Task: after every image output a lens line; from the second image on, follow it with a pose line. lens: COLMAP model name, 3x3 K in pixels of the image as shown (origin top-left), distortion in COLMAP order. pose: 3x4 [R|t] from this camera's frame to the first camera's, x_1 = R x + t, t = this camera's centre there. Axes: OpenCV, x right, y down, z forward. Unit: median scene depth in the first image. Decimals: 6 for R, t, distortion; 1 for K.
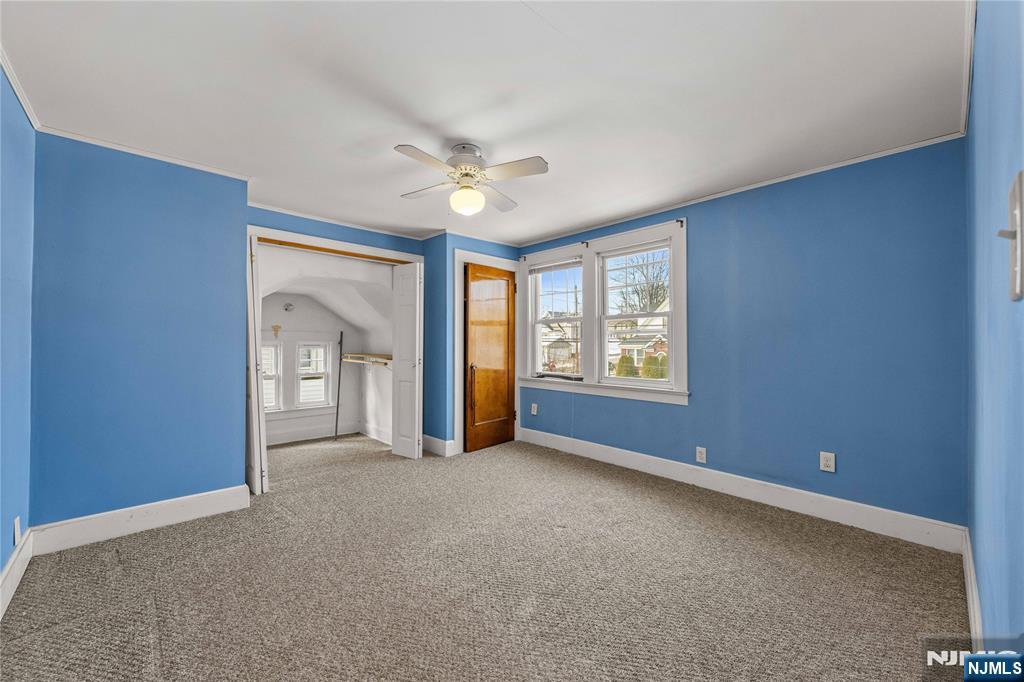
lens RADIAL K [[402.5, 0, 507.9], [0, 402.5, 339.3], [0, 0, 1]] dist [0.001201, 0.000072]
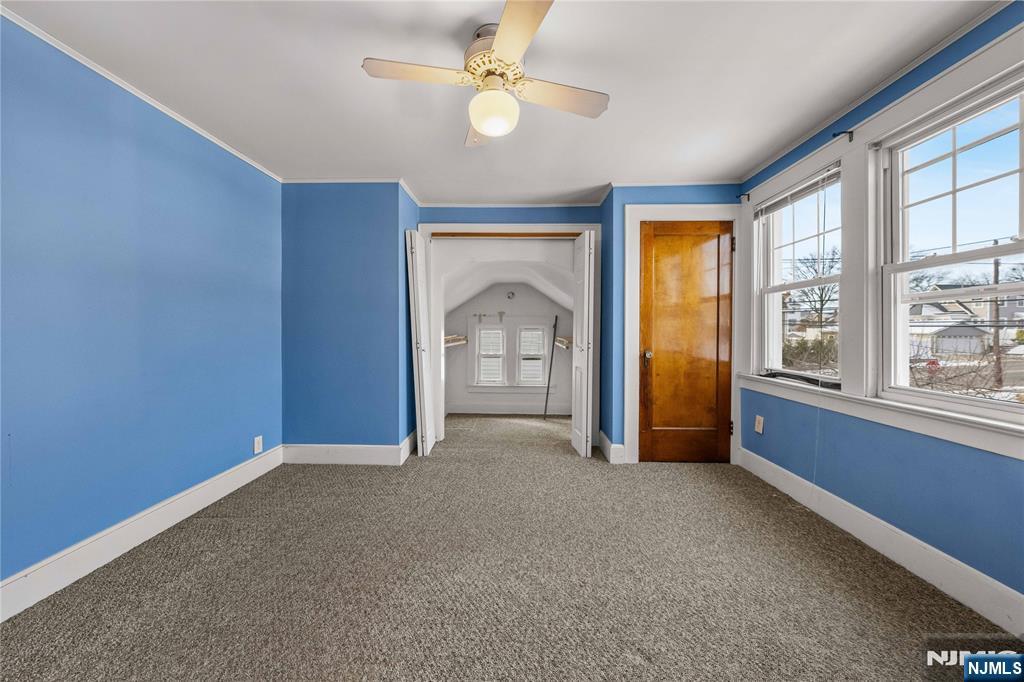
lens RADIAL K [[365.2, 0, 500.7], [0, 365.2, 333.9], [0, 0, 1]] dist [-0.000623, -0.000073]
pose [[0.712120, 0.006953, -0.702024, 0.200809], [0.006819, 0.999835, 0.016819, 0.015390], [0.702025, -0.016764, 0.711955, 0.313531]]
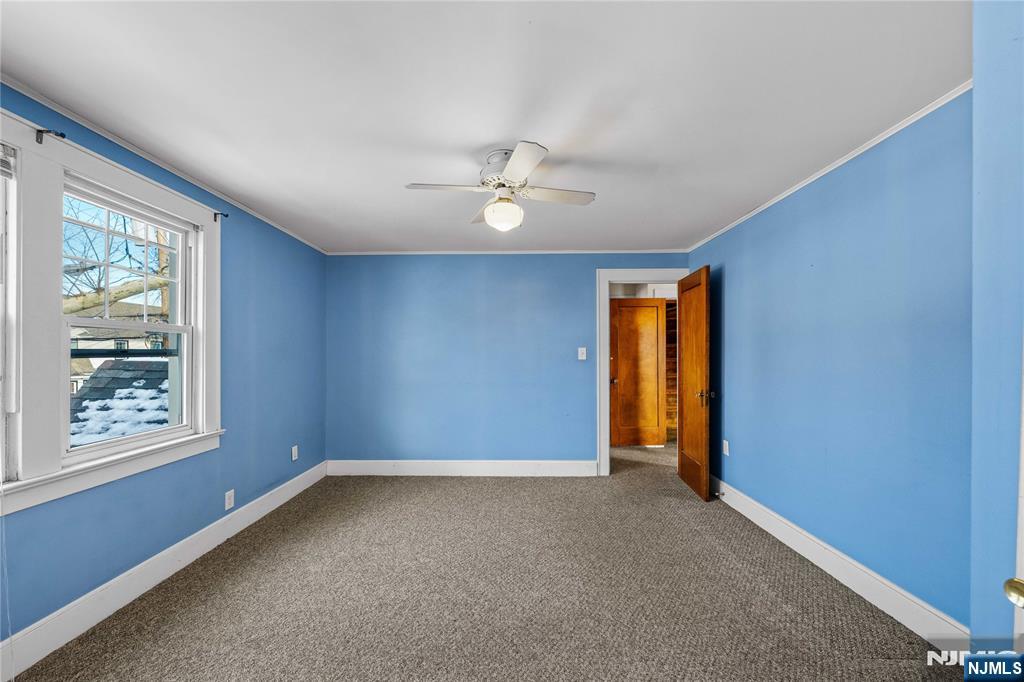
lens RADIAL K [[412.0, 0, 507.5], [0, 412.0, 353.6], [0, 0, 1]] dist [-0.000299, -0.000045]
pose [[-0.737360, 0.002072, 0.675497, -0.414746], [-0.004634, 0.999956, -0.008125, -0.013890], [-0.675484, -0.009122, -0.737318, 0.950253]]
